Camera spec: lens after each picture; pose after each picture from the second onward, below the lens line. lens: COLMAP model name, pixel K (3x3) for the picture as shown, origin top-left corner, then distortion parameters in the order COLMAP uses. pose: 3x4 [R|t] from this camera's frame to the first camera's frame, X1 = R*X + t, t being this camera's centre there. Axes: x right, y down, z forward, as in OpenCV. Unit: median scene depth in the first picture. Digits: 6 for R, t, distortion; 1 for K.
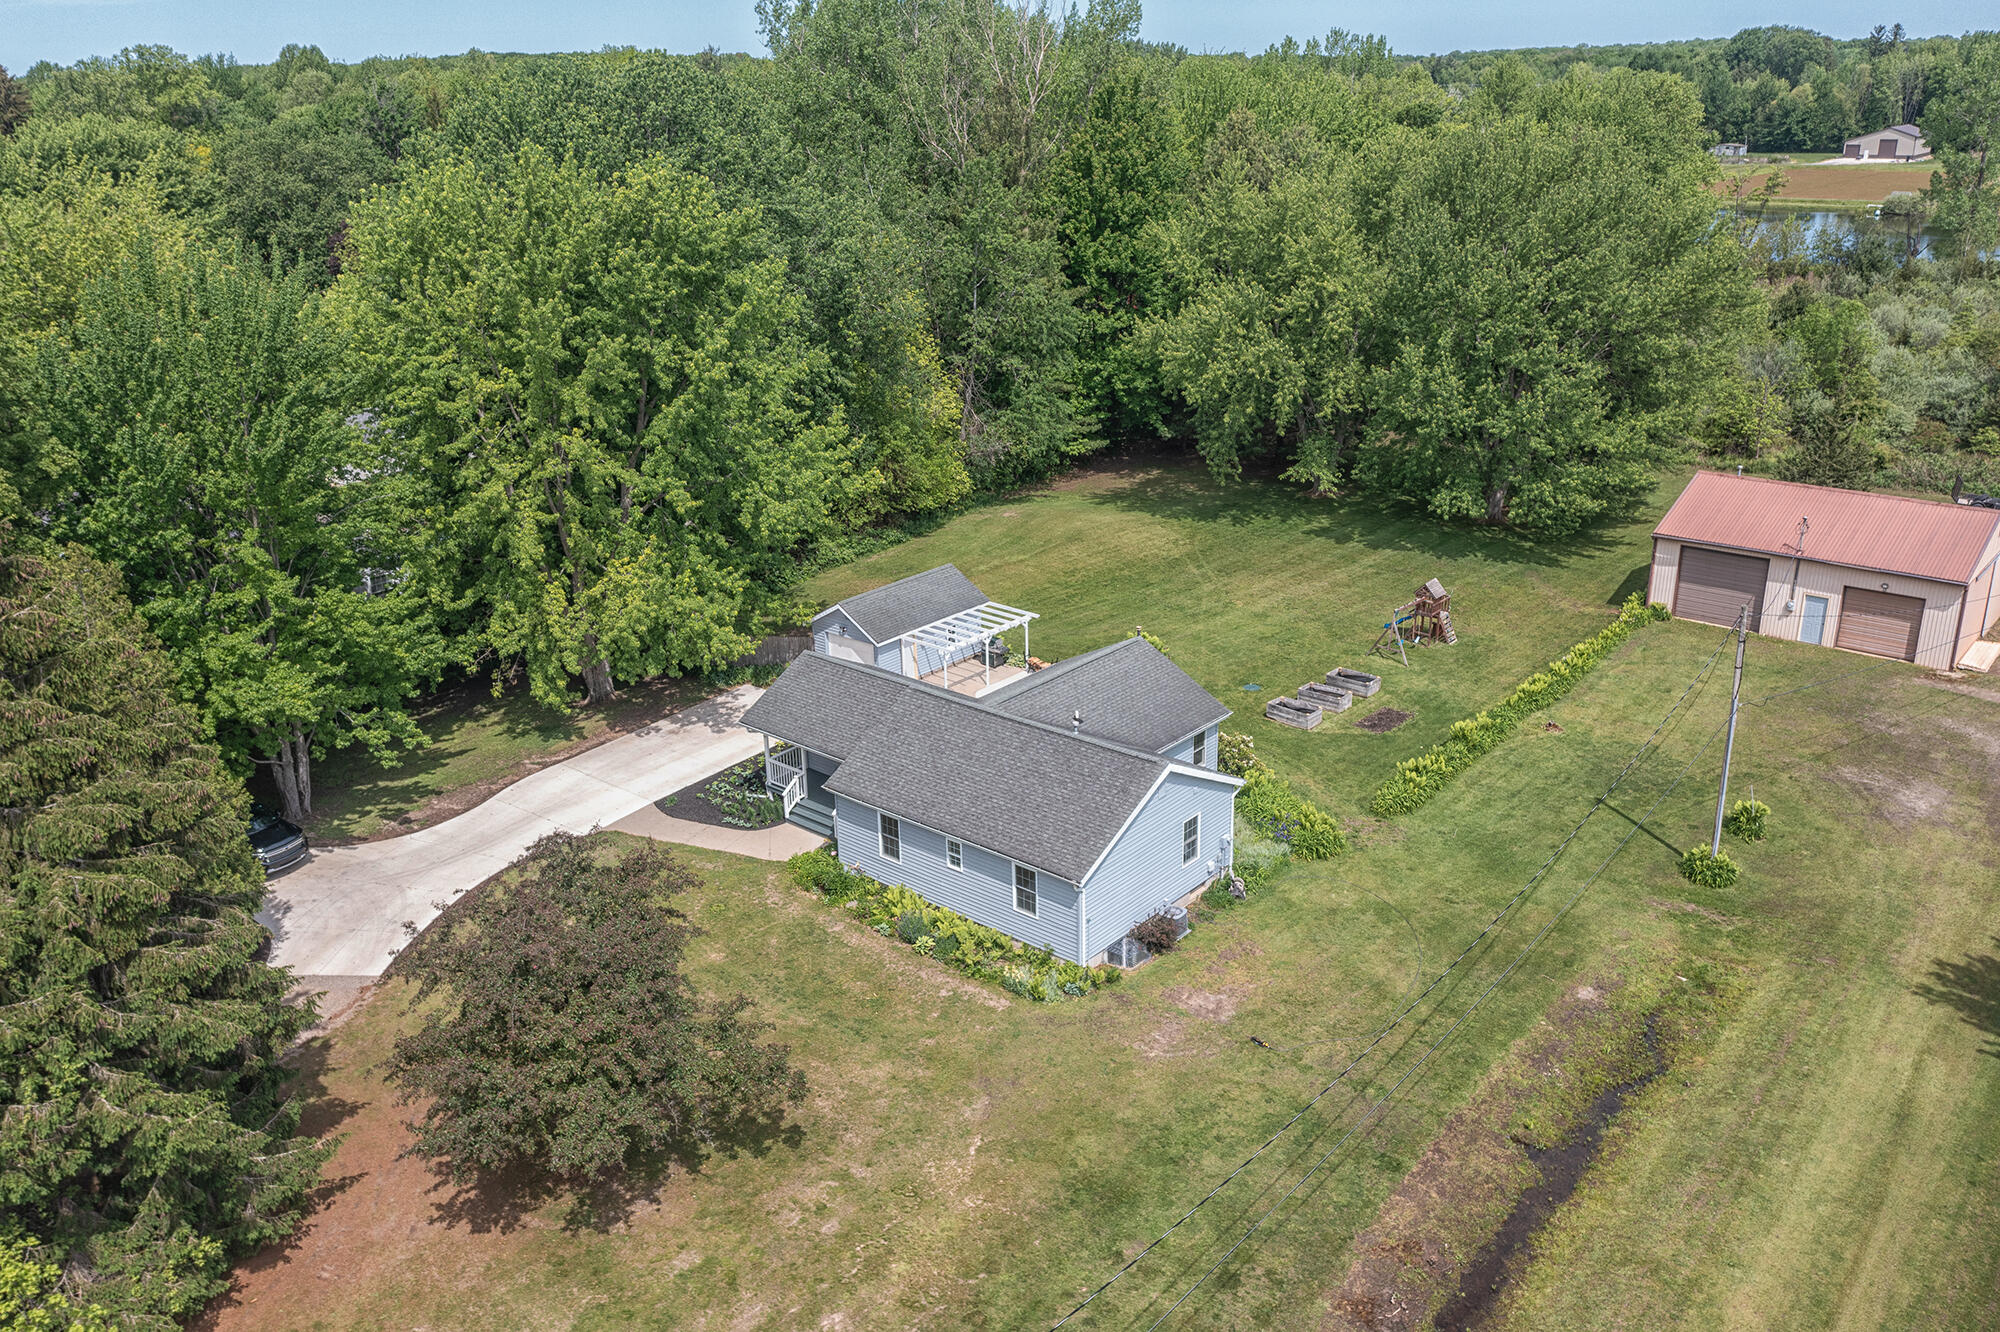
lens RADIAL K [[1594.9, 0, 1001.3], [0, 1594.9, 659.5], [0, 0, 1]] dist [-0.011215, -0.001172]
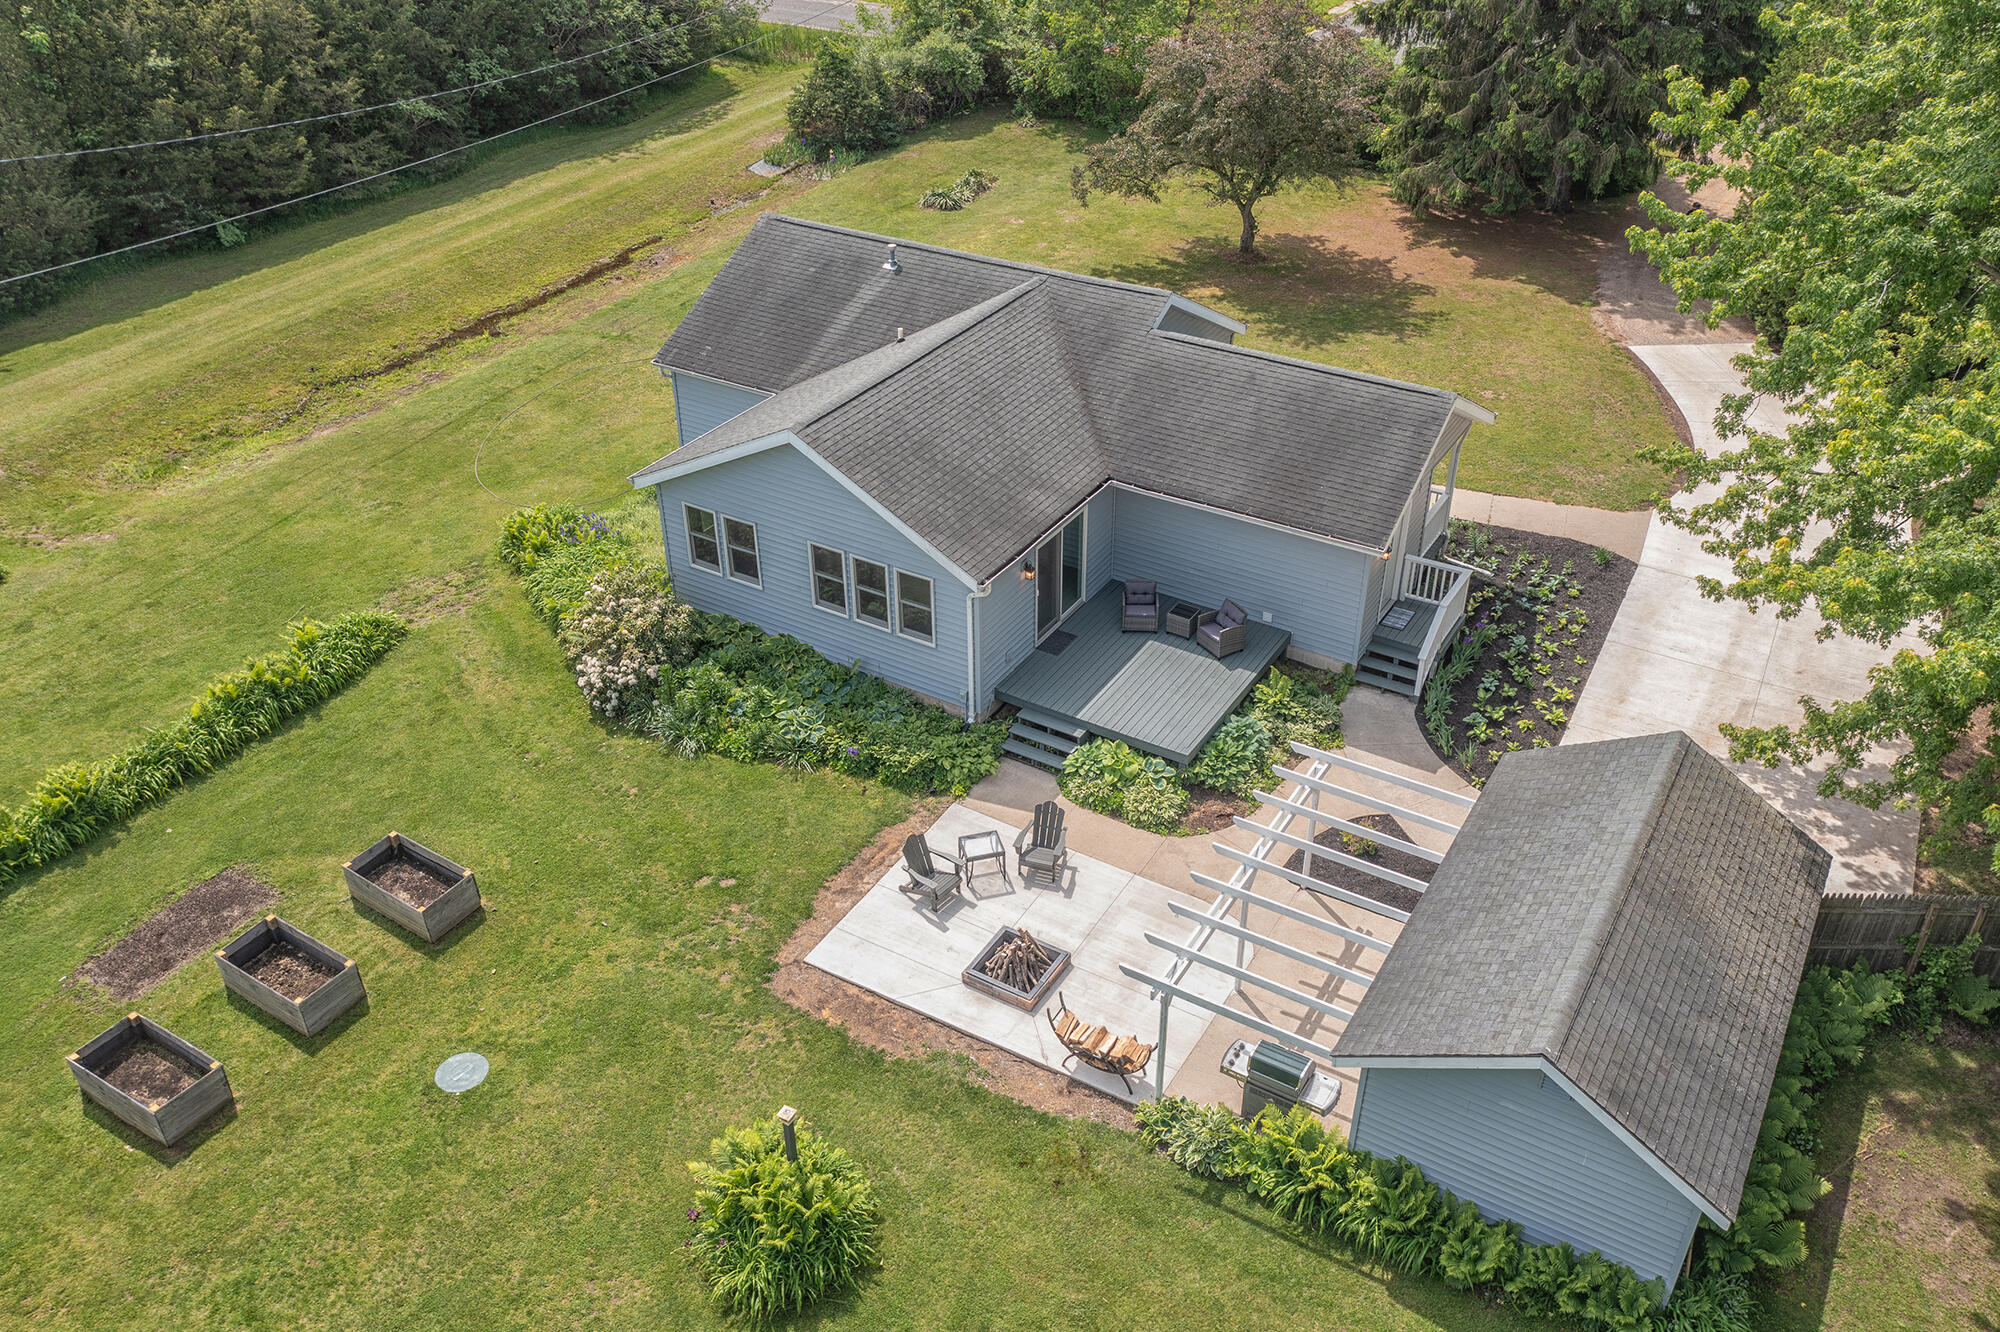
lens RADIAL K [[1594.9, 0, 1001.3], [0, 1594.9, 659.5], [0, 0, 1]] dist [-0.011215, -0.001172]
pose [[-0.986308, 0.108258, -0.124407, 0.086567], [-0.035591, 0.596862, 0.801554, -0.334678], [0.161028, 0.795007, -0.584837, 1.261302]]
